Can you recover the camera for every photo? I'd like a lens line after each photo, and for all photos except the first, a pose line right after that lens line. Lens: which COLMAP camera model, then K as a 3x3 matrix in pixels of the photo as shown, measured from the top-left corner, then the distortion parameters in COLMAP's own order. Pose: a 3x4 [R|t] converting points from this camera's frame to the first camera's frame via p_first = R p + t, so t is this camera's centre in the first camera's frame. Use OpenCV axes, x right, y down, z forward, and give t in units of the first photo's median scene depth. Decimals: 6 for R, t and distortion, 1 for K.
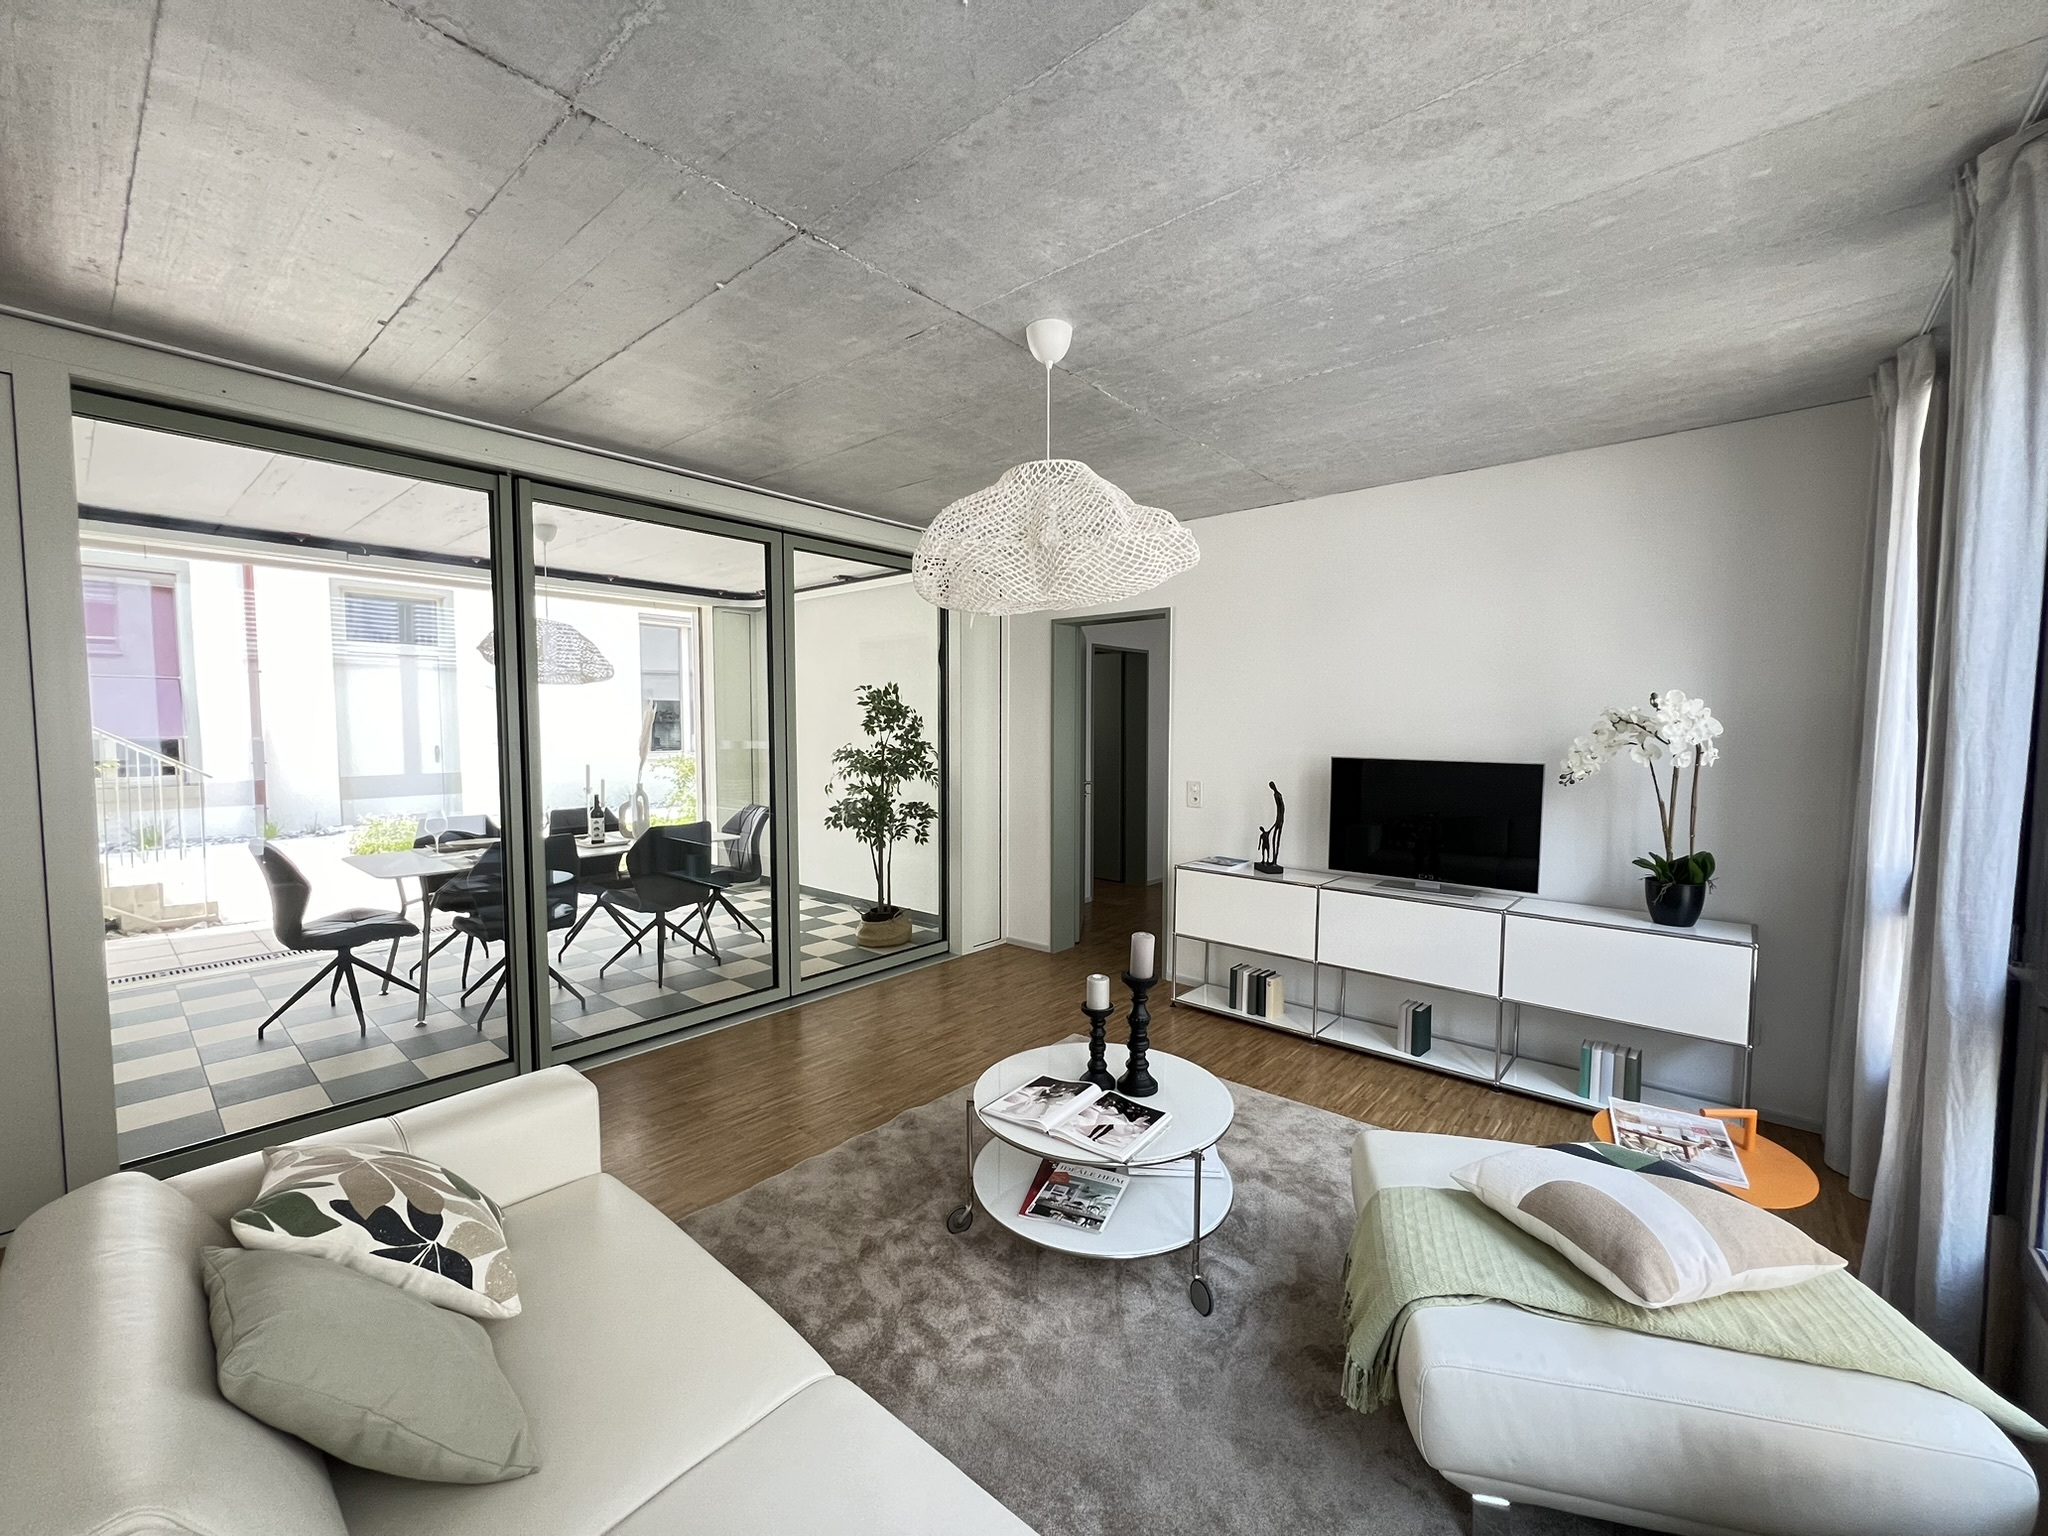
lens RADIAL K [[825.4, 0, 1018.2], [0, 825.4, 771.7], [0, 0, 1]] dist [-0.002563, -0.000118]
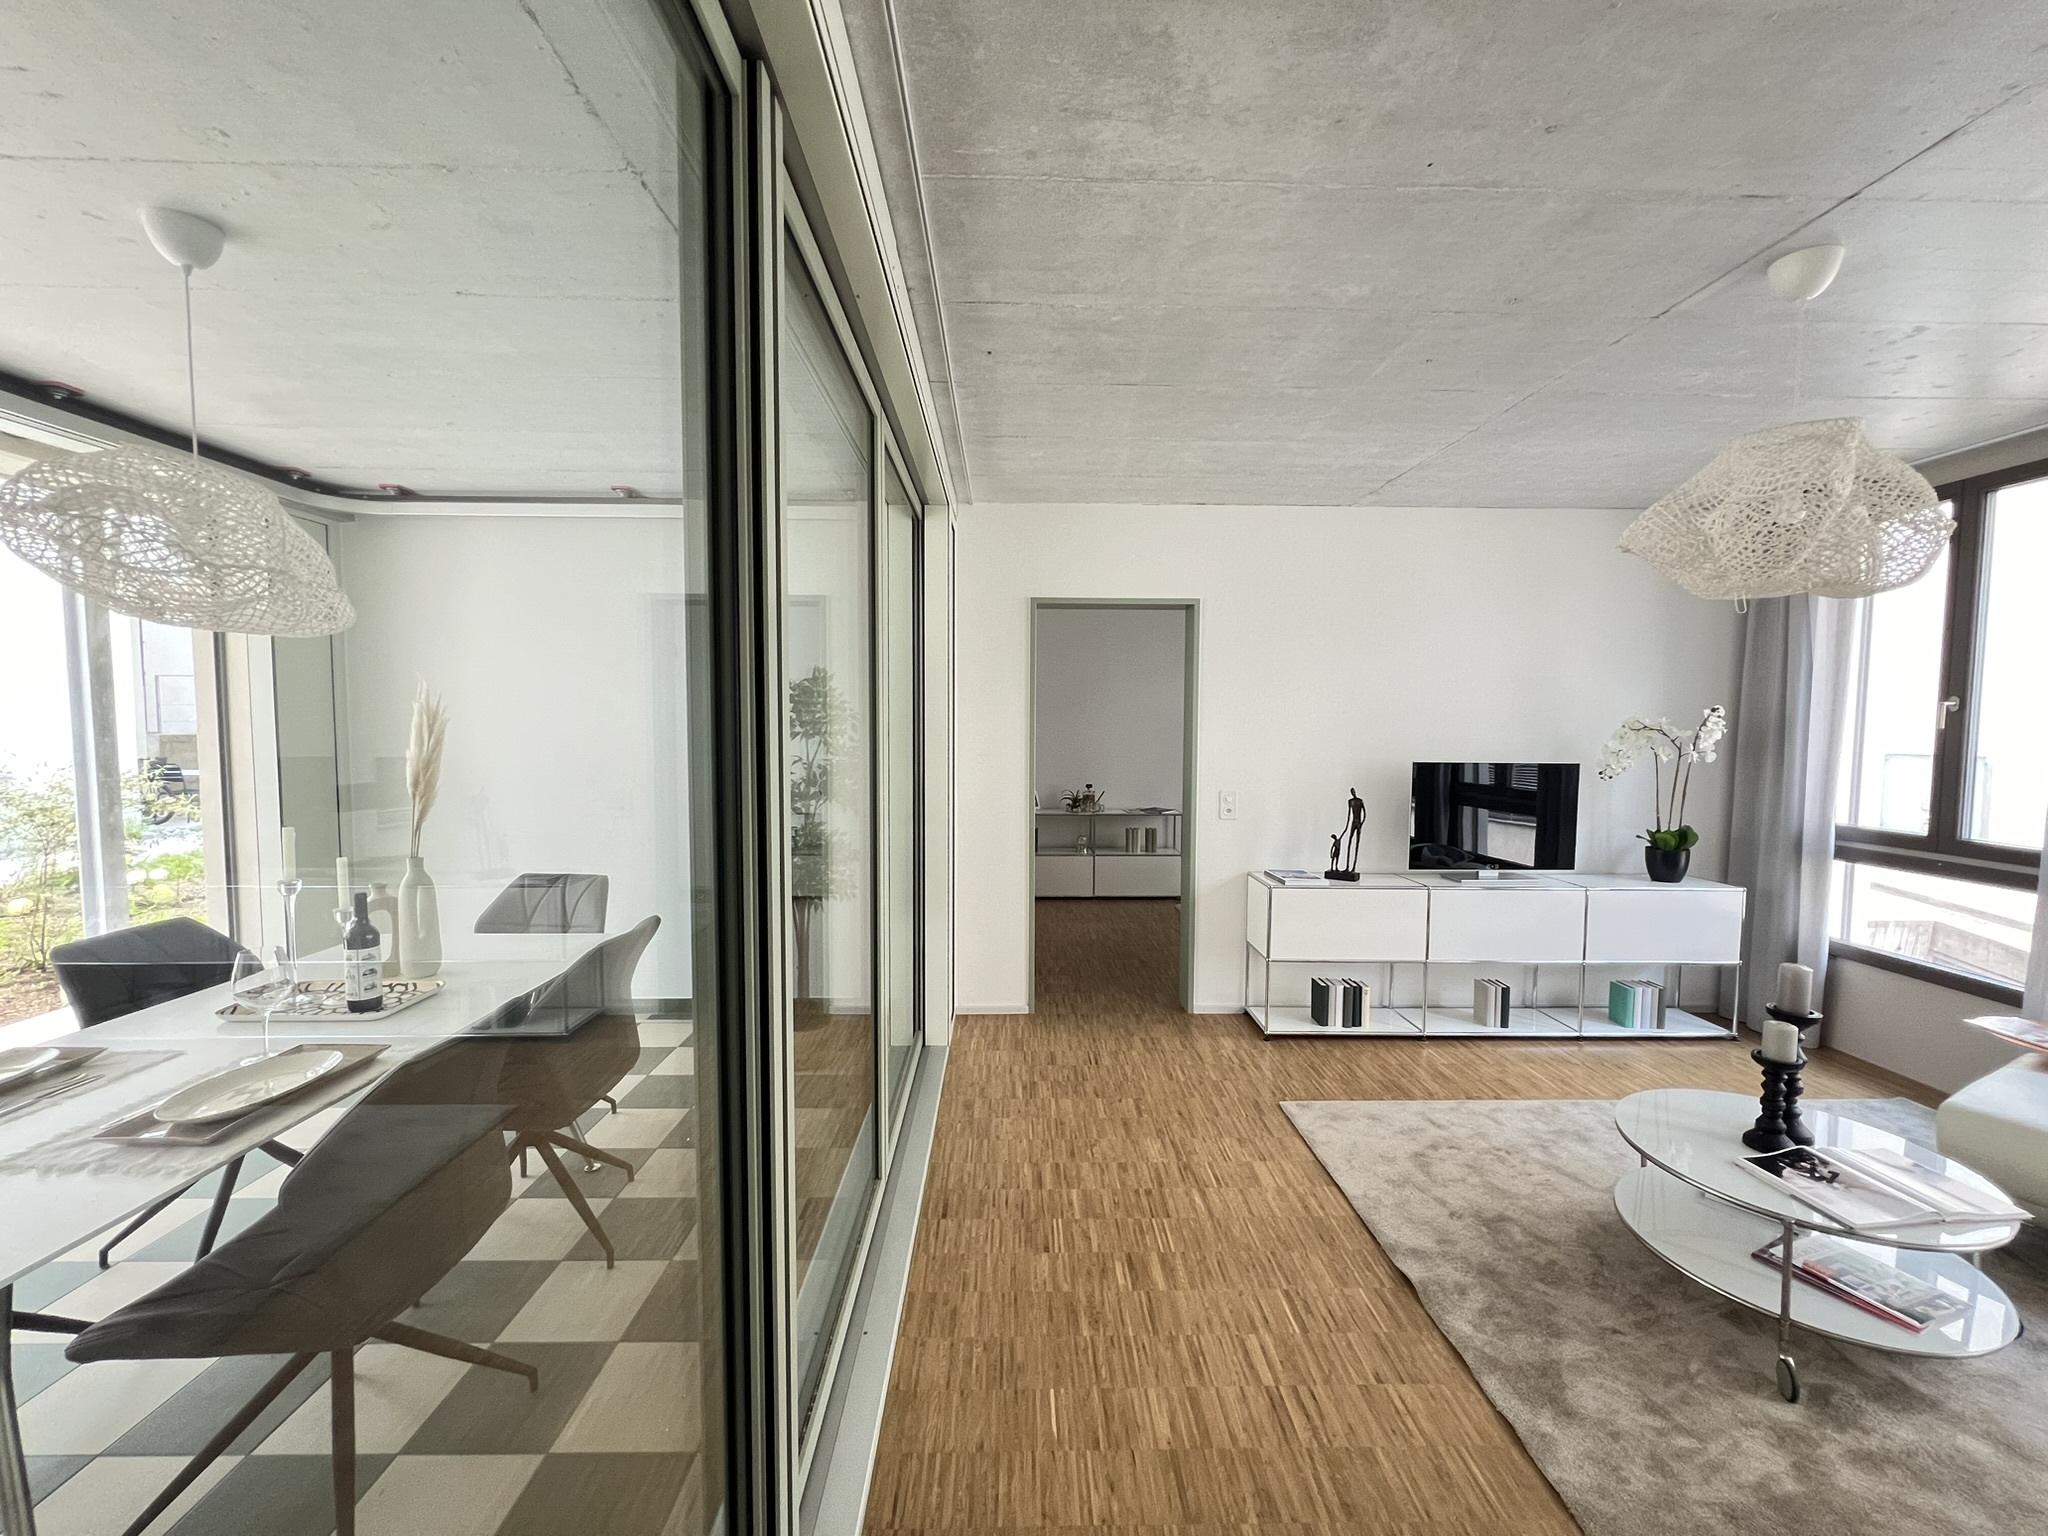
lens RADIAL K [[825.4, 0, 1024.2], [0, 825.4, 769.1], [0, 0, 1]] dist [-0.002563, -0.000118]
pose [[0.742393, -0.030962, 0.669249, -0.653868], [0.036347, 0.999322, 0.005913, -0.030692], [-0.668978, 0.019935, 0.743014, 0.537116]]
